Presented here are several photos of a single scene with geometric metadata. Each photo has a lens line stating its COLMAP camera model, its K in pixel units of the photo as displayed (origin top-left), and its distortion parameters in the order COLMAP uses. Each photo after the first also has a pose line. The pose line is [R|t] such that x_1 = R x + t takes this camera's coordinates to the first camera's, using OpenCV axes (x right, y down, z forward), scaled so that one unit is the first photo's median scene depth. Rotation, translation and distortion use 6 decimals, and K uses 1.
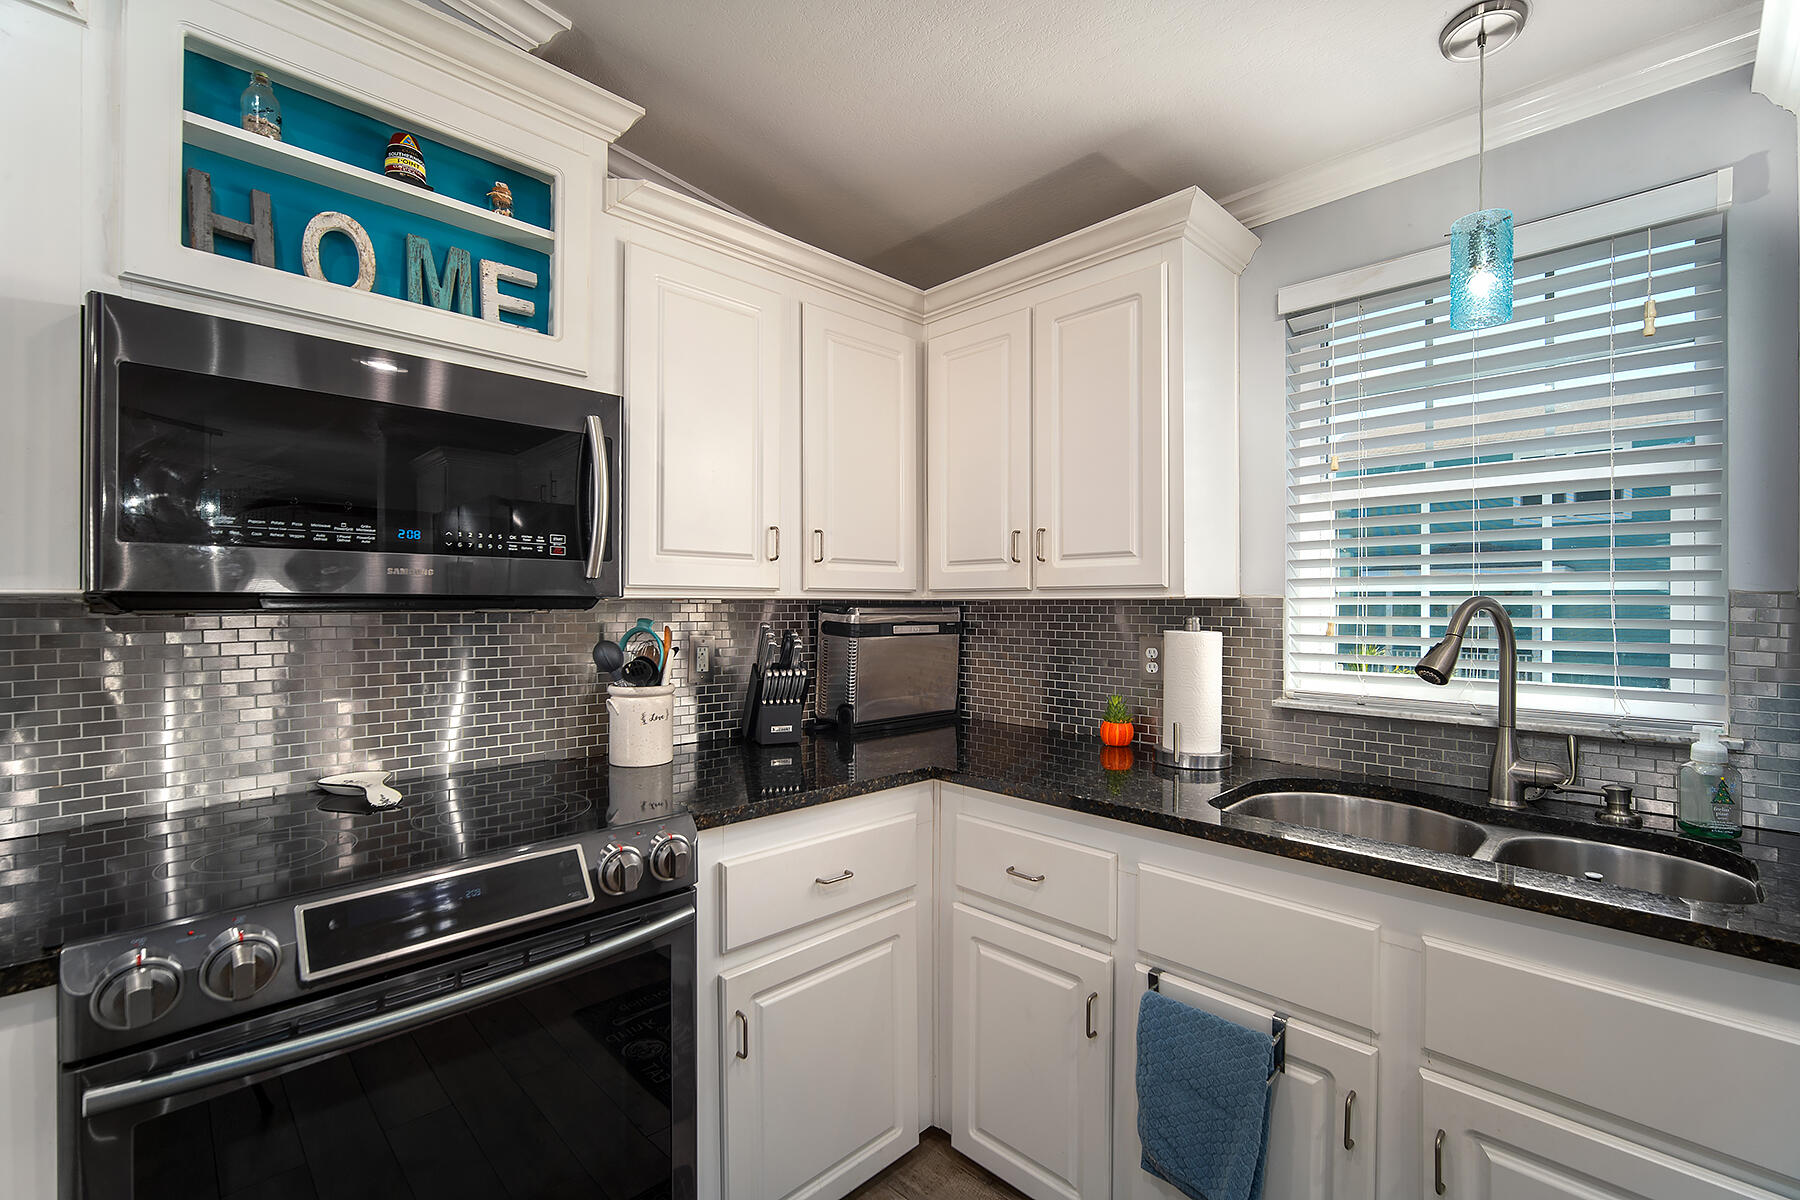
lens RADIAL K [[782.4, 0, 901.7], [0, 782.4, 602.2], [0, 0, 1]] dist [-0.013716, 0.004860]
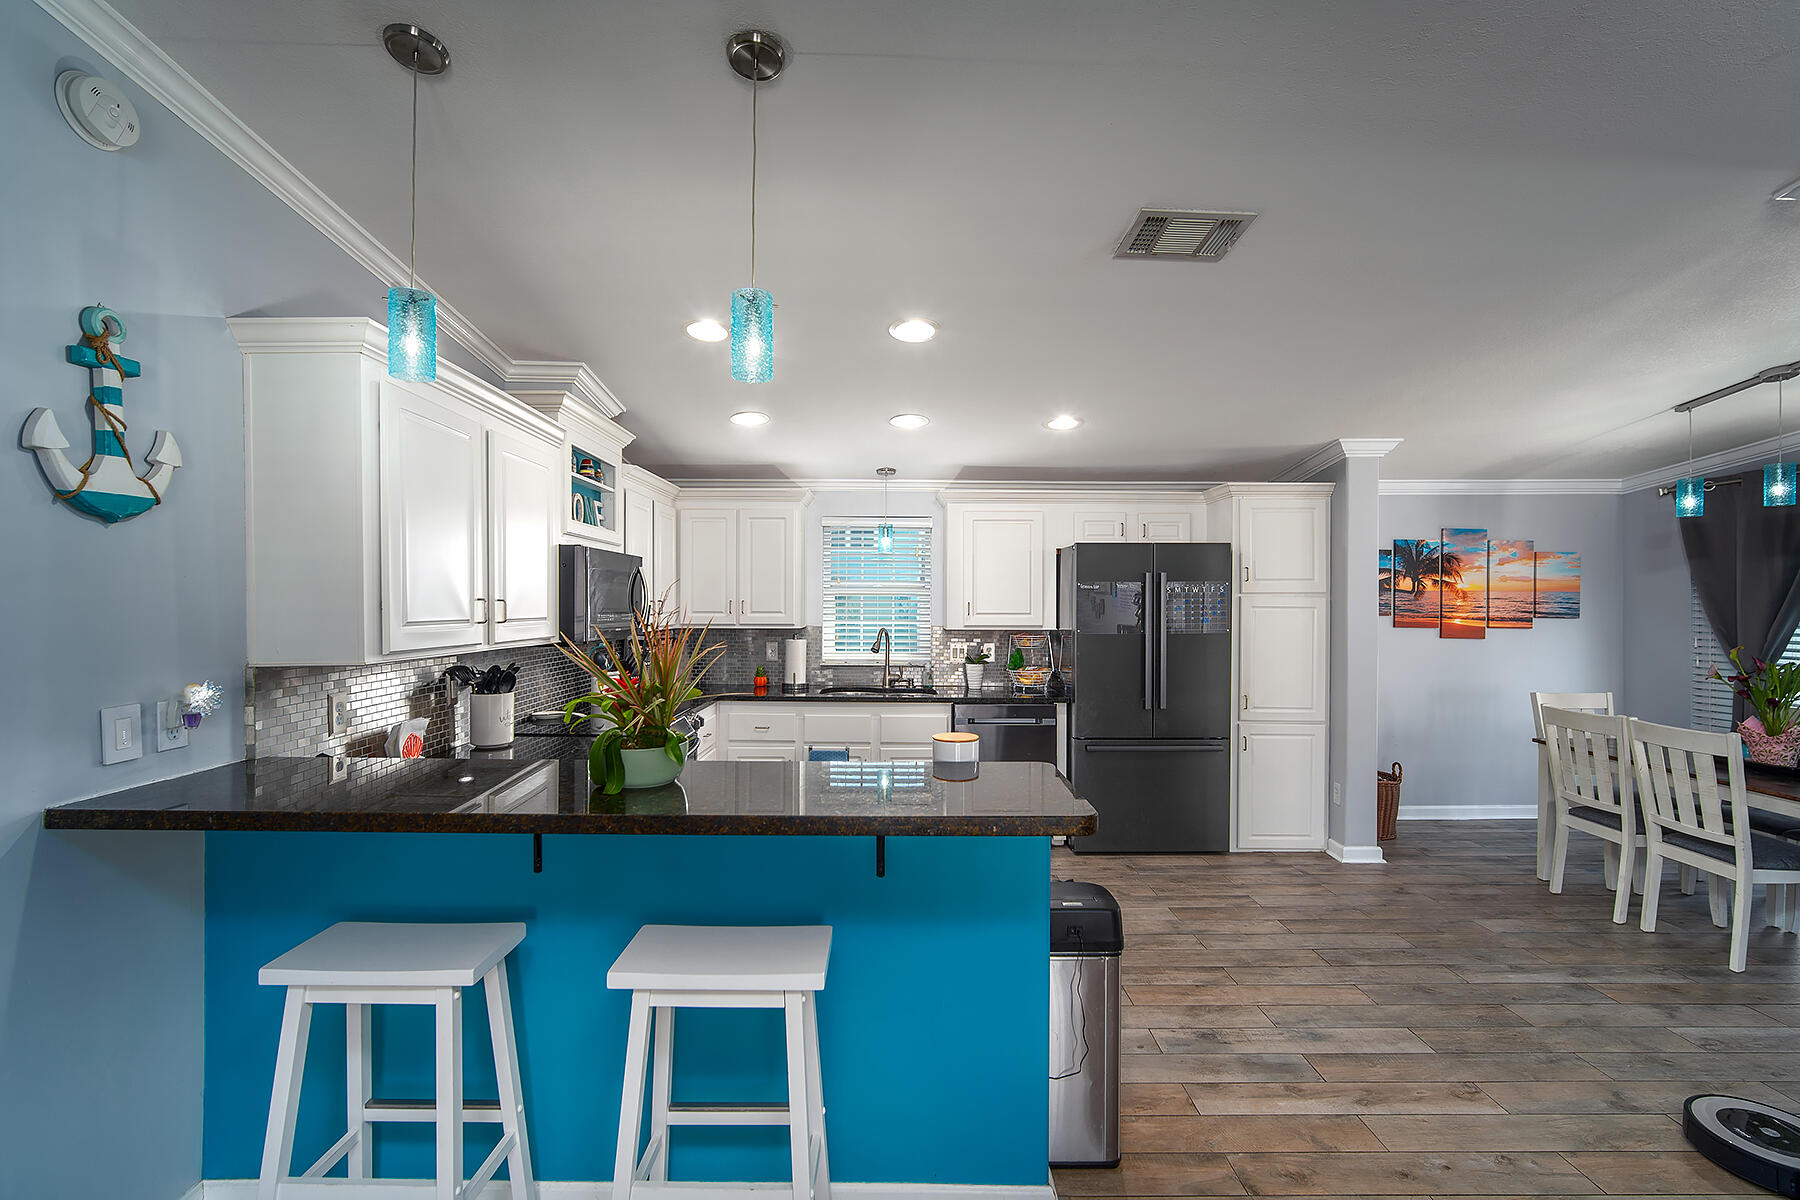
lens RADIAL K [[782.4, 0, 898.0], [0, 782.4, 603.7], [0, 0, 1]] dist [-0.013716, 0.004860]
pose [[0.701674, -0.000556, 0.712498, -1.517408], [-0.004833, 0.999973, 0.005540, -0.120069], [-0.712482, -0.007331, 0.701652, -1.343080]]
